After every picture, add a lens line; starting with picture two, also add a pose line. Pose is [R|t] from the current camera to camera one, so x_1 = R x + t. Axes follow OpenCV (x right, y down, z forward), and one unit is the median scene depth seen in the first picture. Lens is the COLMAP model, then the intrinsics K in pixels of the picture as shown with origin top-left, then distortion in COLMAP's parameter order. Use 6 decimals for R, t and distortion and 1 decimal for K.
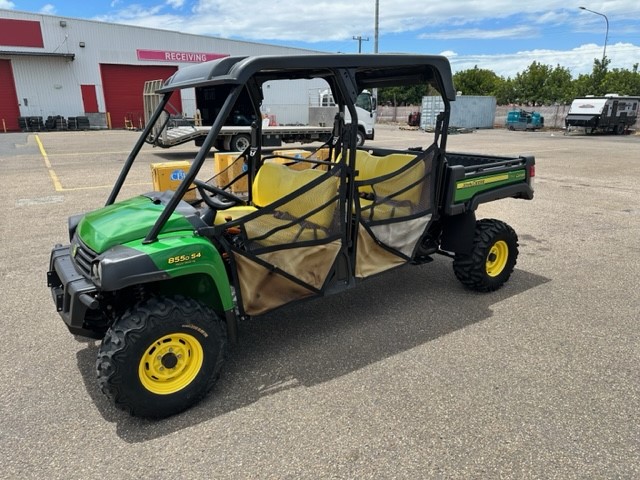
lens RADIAL K [[448.2, 0, 325.7], [0, 448.2, 240.5], [0, 0, 1]] dist [0.042533, -0.062676]
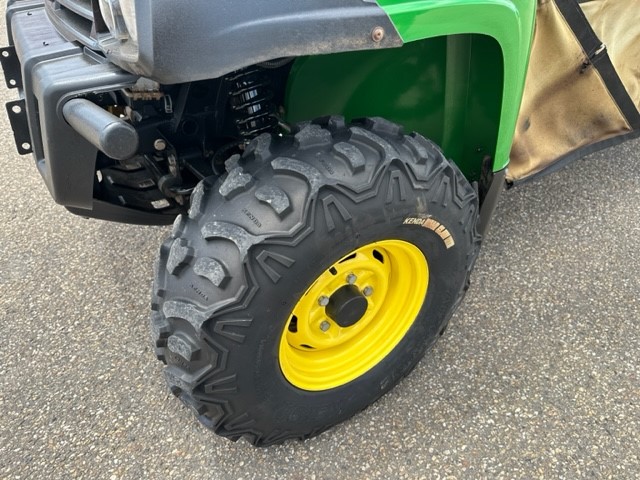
lens RADIAL K [[452.3, 0, 320.0], [0, 452.3, 240.0], [0, 0, 1]] dist [0.042846, -0.070844]
pose [[0.996982, 0.051471, -0.058118, -0.361006], [-0.027723, 0.935303, 0.352759, 0.095020], [0.072515, -0.350083, 0.933908, 0.705035]]
